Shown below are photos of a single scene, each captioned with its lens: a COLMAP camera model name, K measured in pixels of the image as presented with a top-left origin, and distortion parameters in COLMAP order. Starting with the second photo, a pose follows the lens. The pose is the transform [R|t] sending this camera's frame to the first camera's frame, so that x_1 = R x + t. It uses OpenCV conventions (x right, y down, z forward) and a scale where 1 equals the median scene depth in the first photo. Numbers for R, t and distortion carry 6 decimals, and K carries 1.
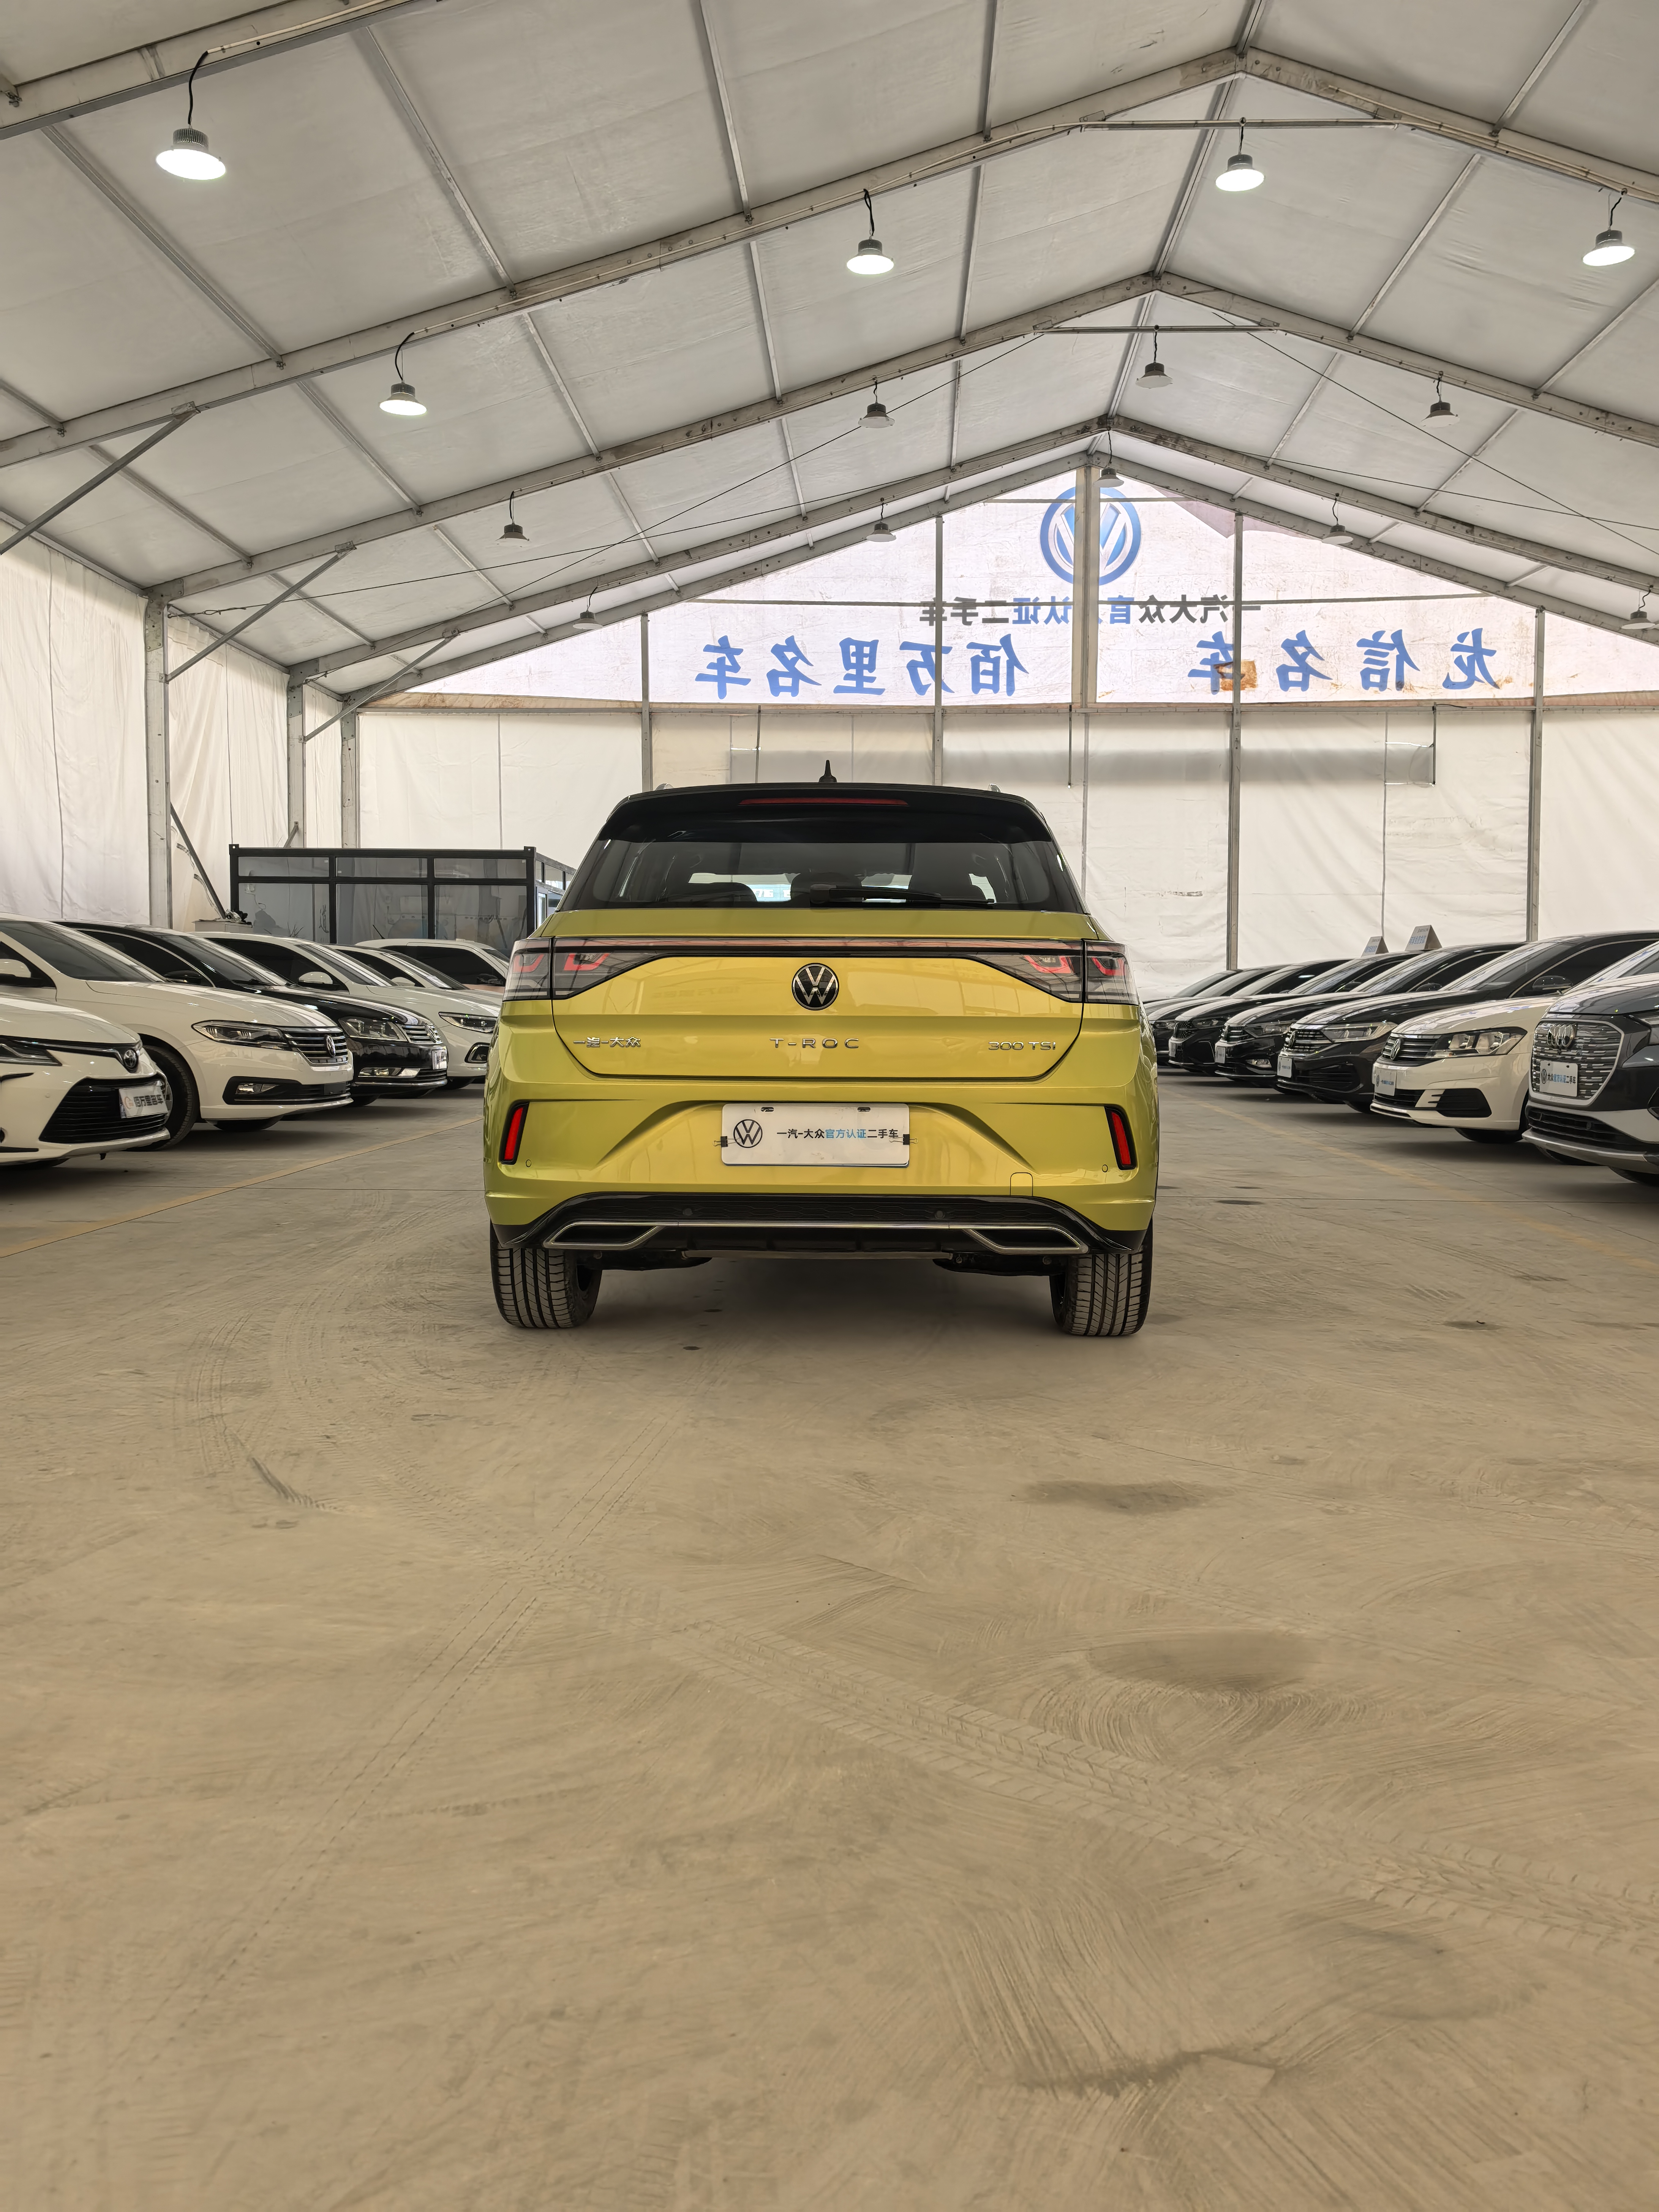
lens RADIAL K [[1791.4, 0, 829.5], [0, 1791.4, 1106.0], [0, 0, 1]] dist [0.047498, -0.066816]
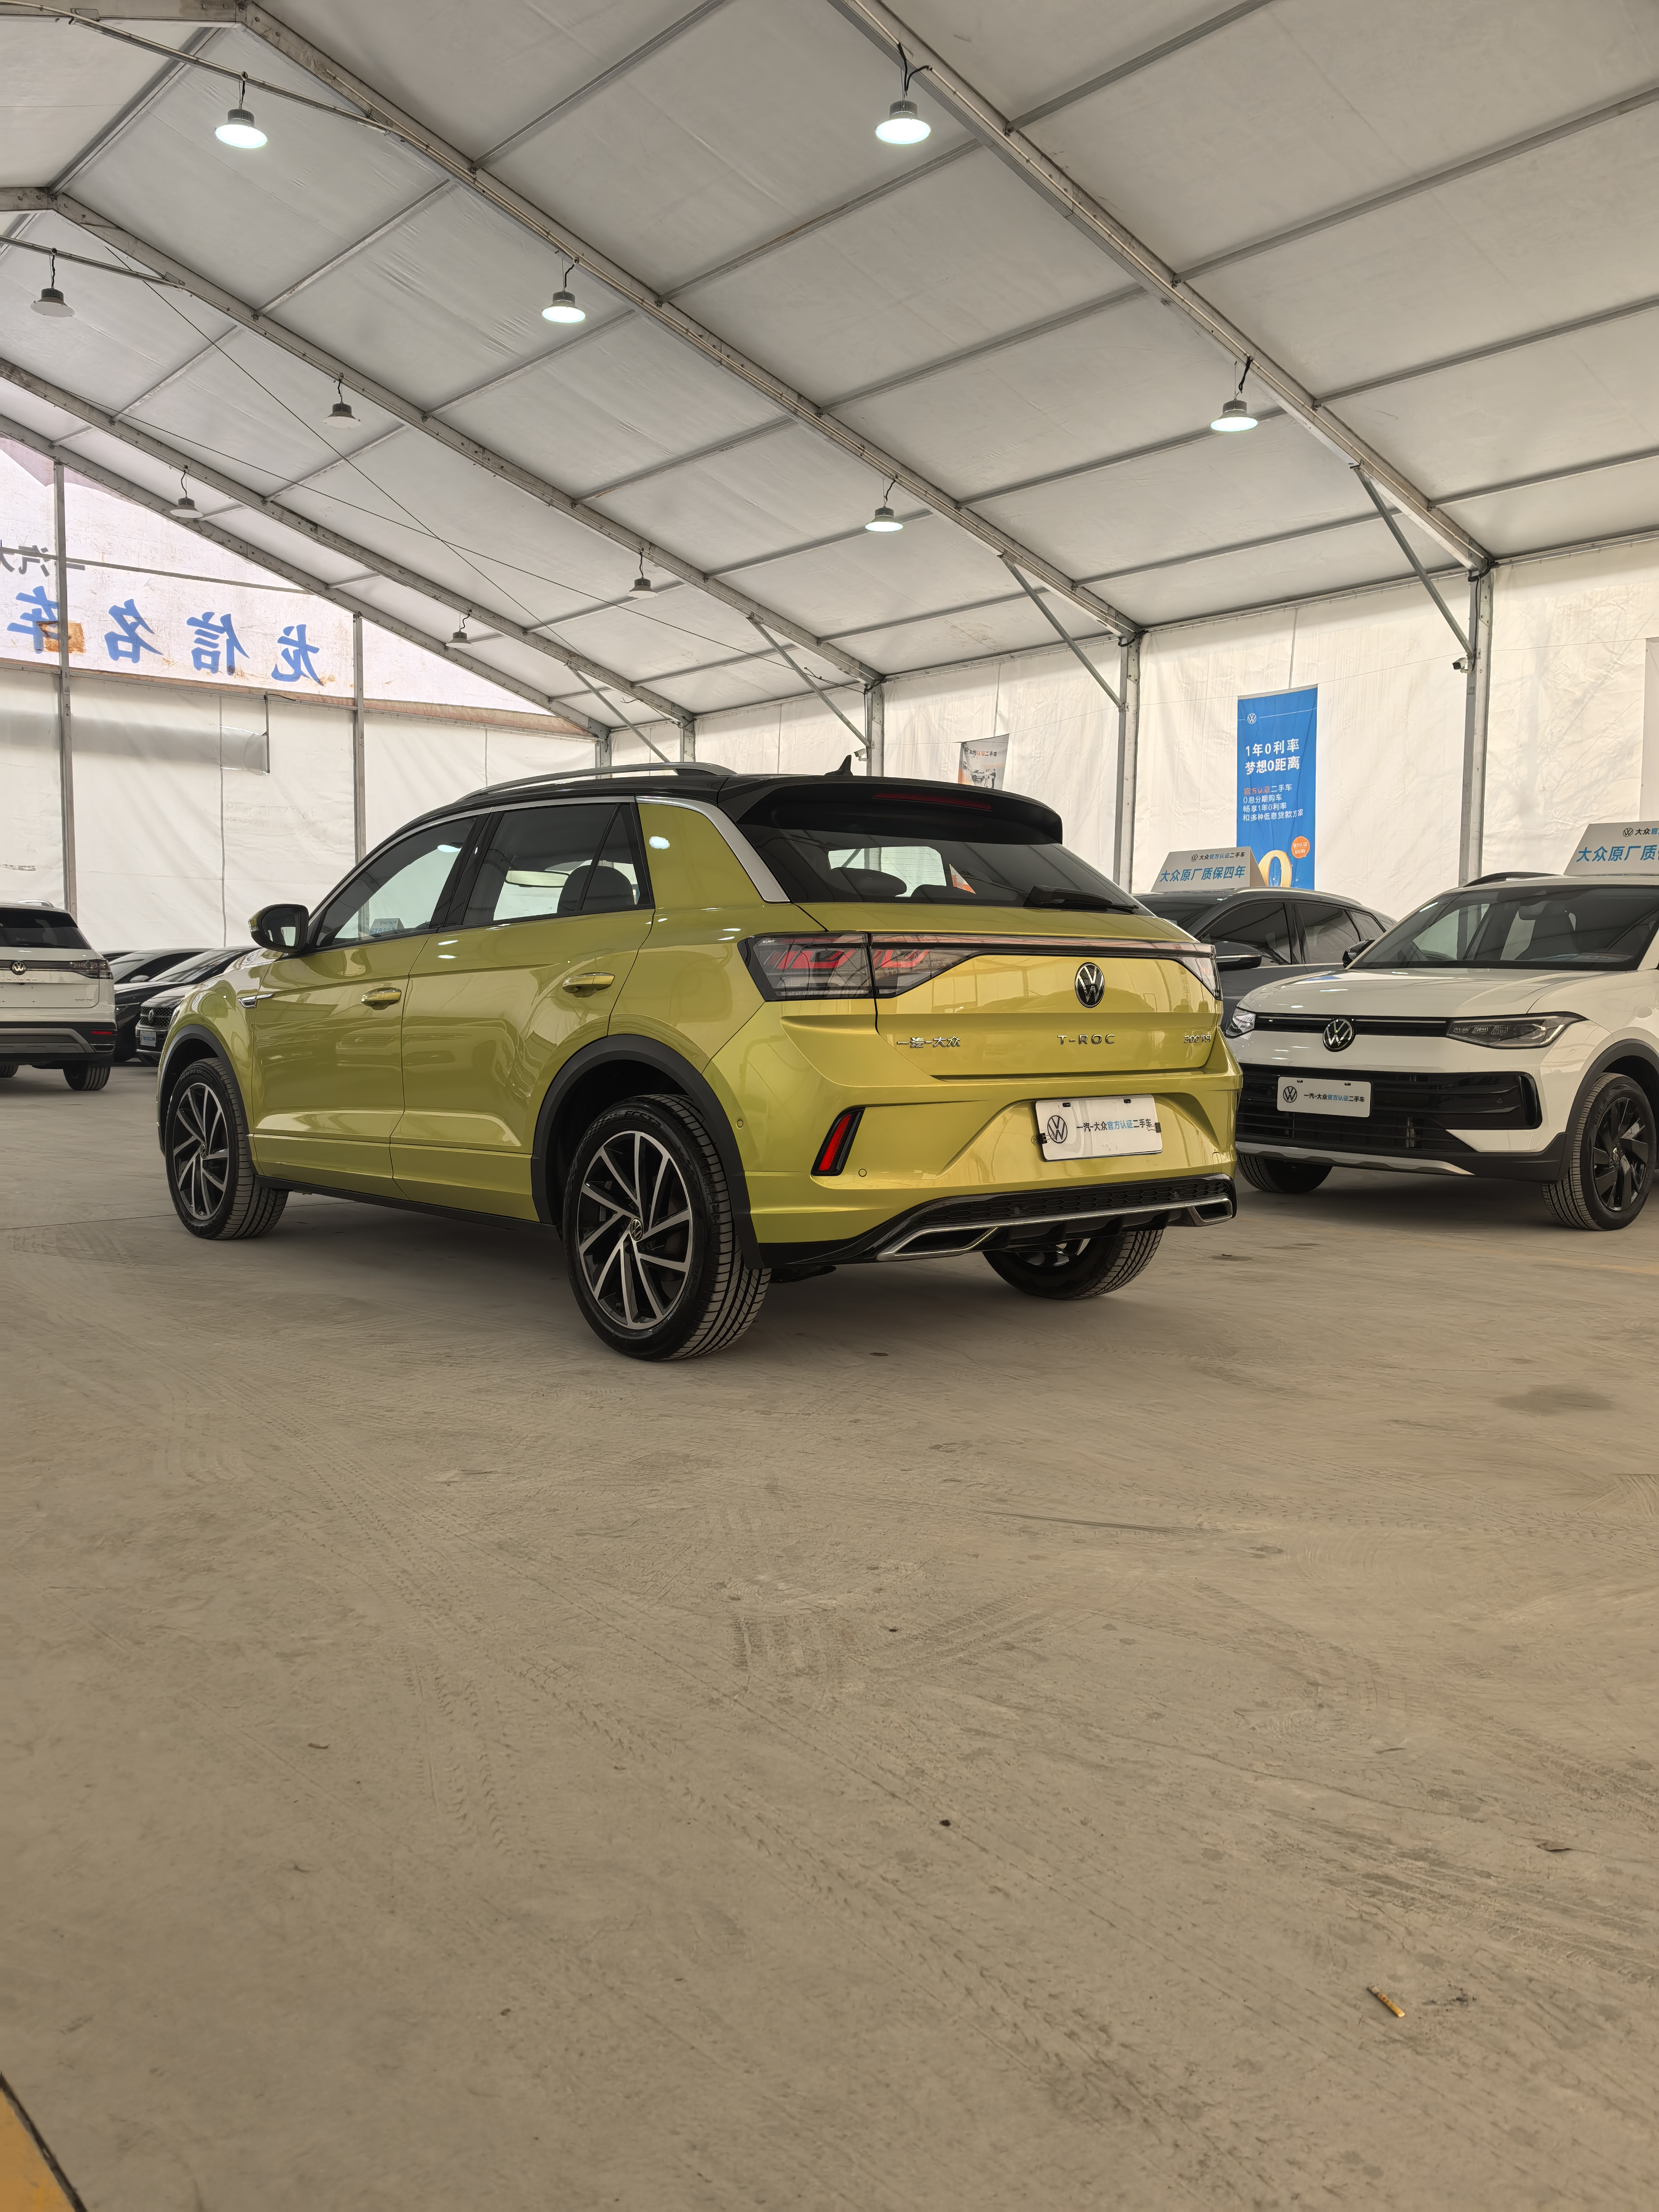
lens RADIAL K [[1780.7, 0, 829.5], [0, 1780.7, 1106.0], [0, 0, 1]] dist [0.038834, -0.047325]
pose [[0.735926, -0.040607, 0.675844, -0.130470], [0.034320, 0.999154, 0.022662, -0.004015], [-0.676192, 0.006517, 0.736697, 0.053274]]
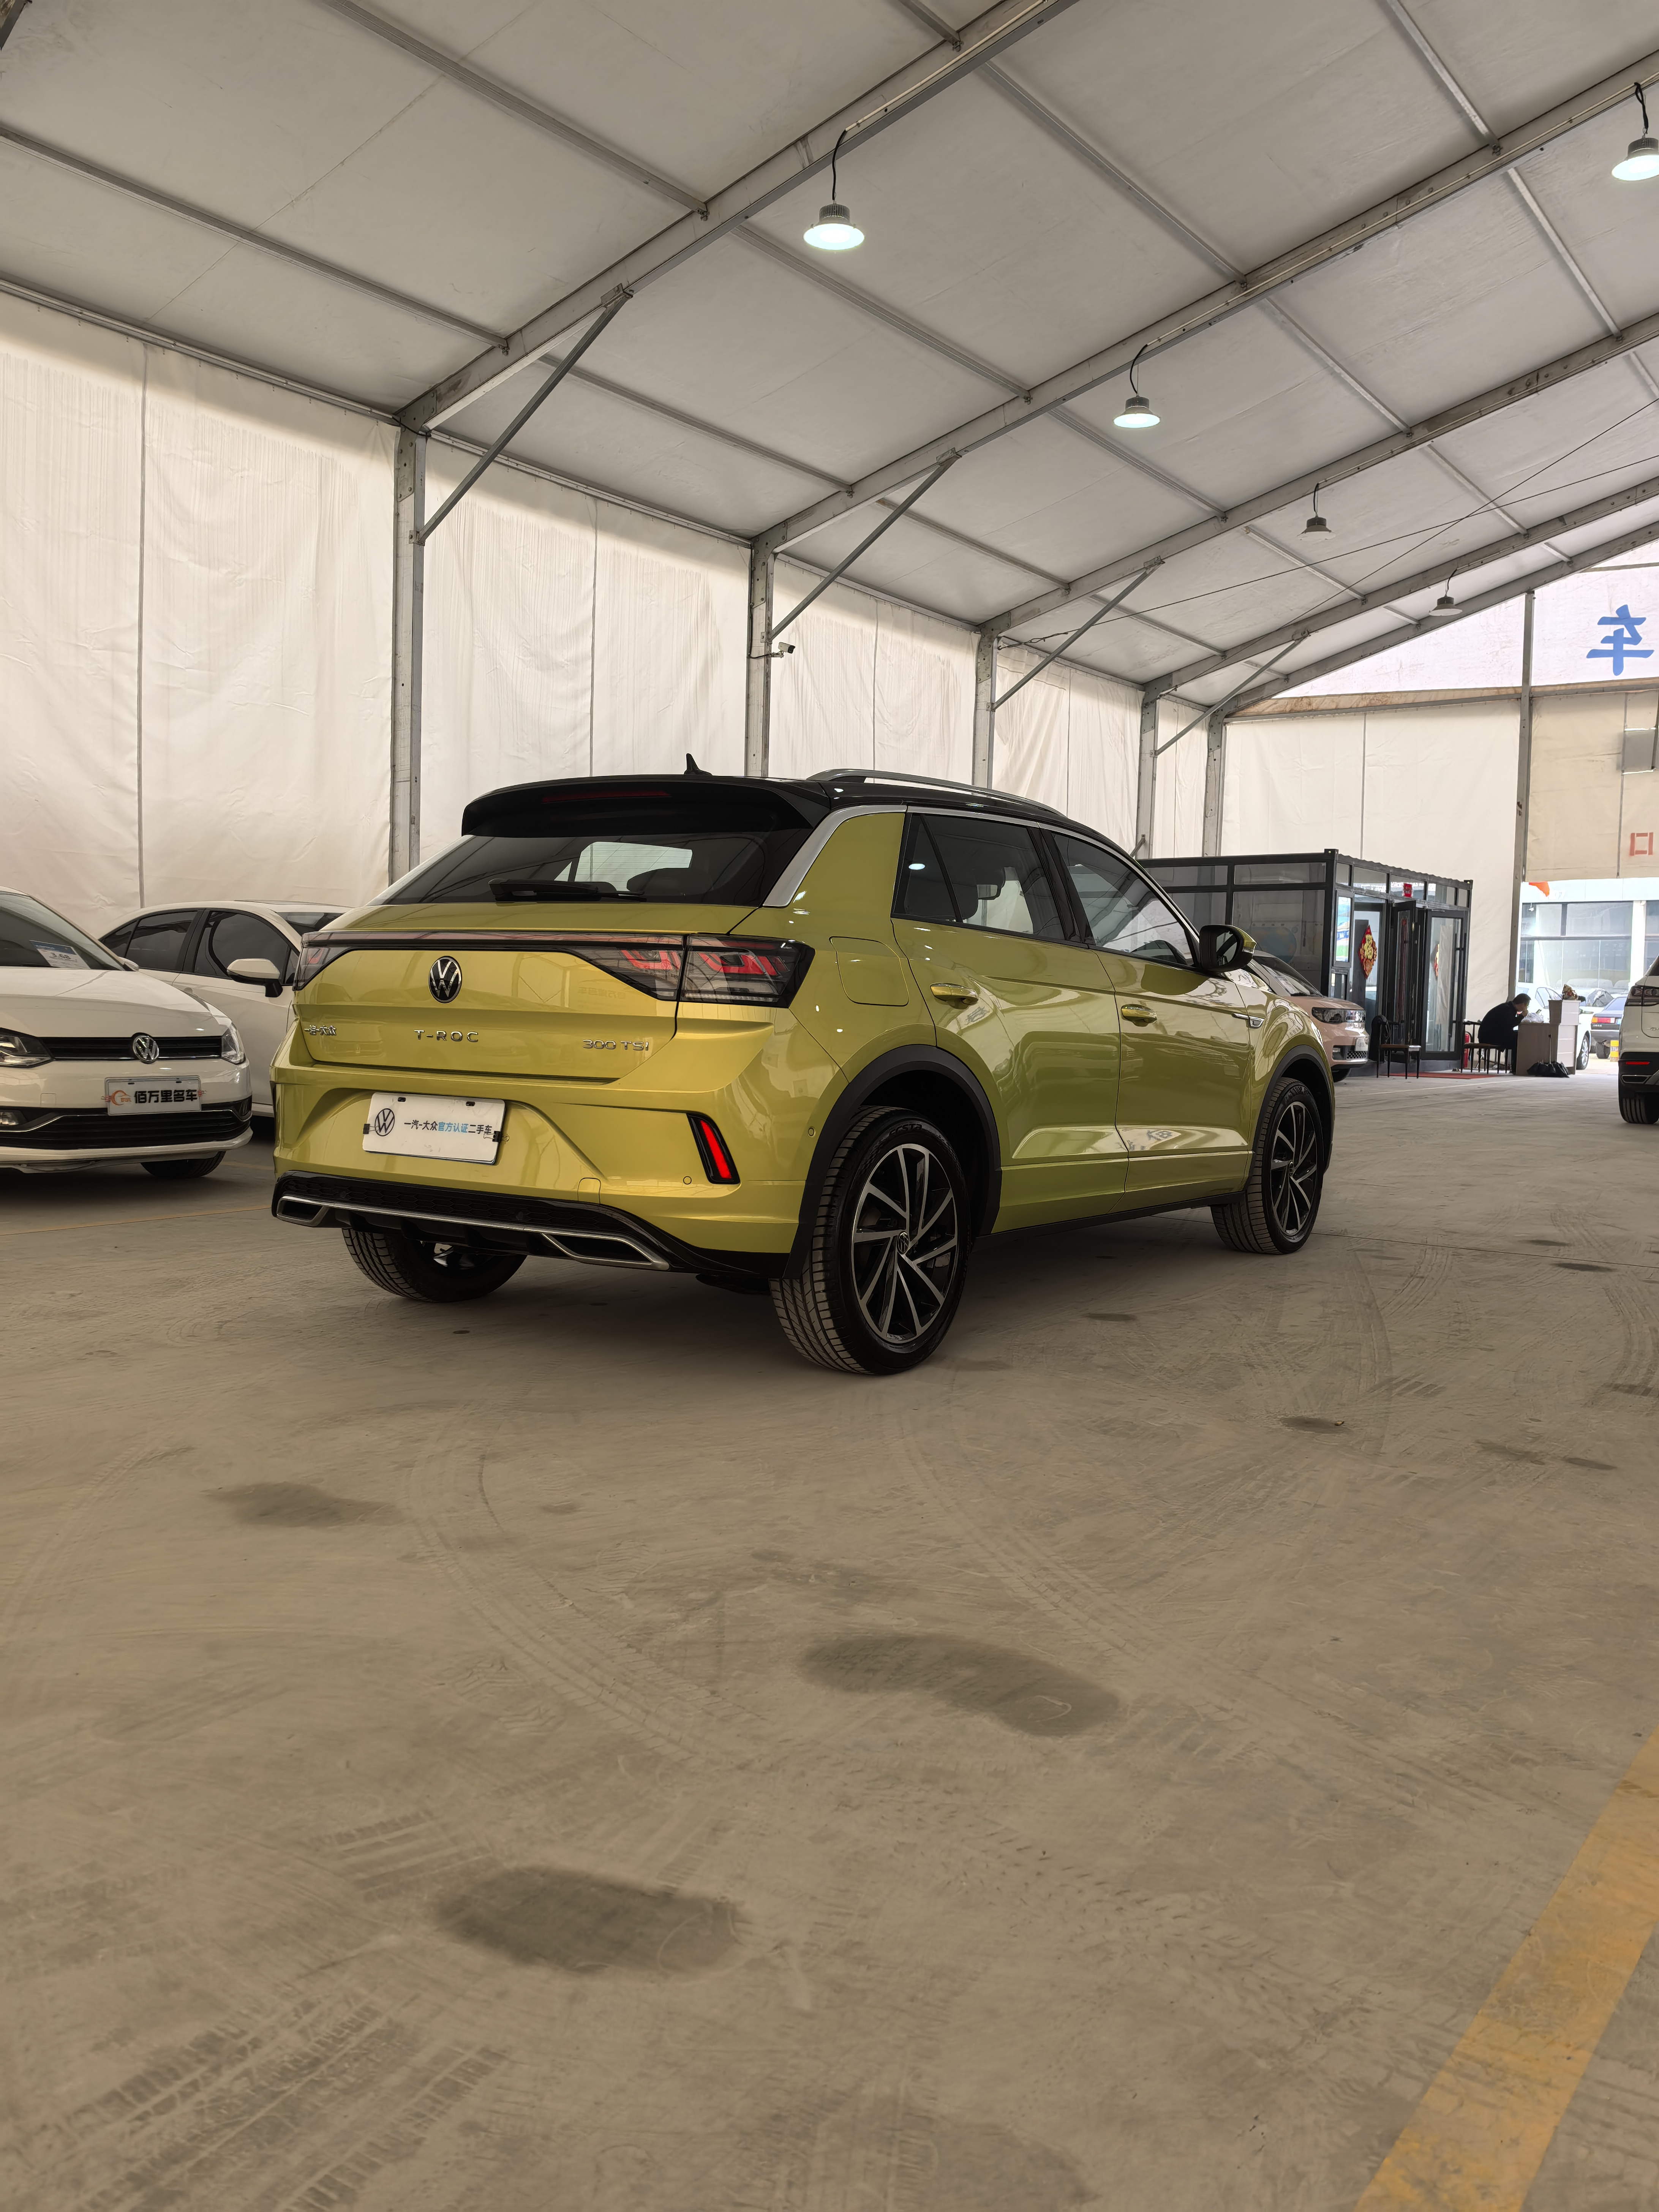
lens RADIAL K [[1779.3, 0, 794.1], [0, 1779.3, 1100.3], [0, 0, 1]] dist [0.036780, -0.064286]
pose [[0.833145, 0.043298, -0.551358, 0.112717], [-0.047717, 0.998841, 0.006334, -0.002356], [0.550993, 0.021032, 0.834245, 0.042958]]
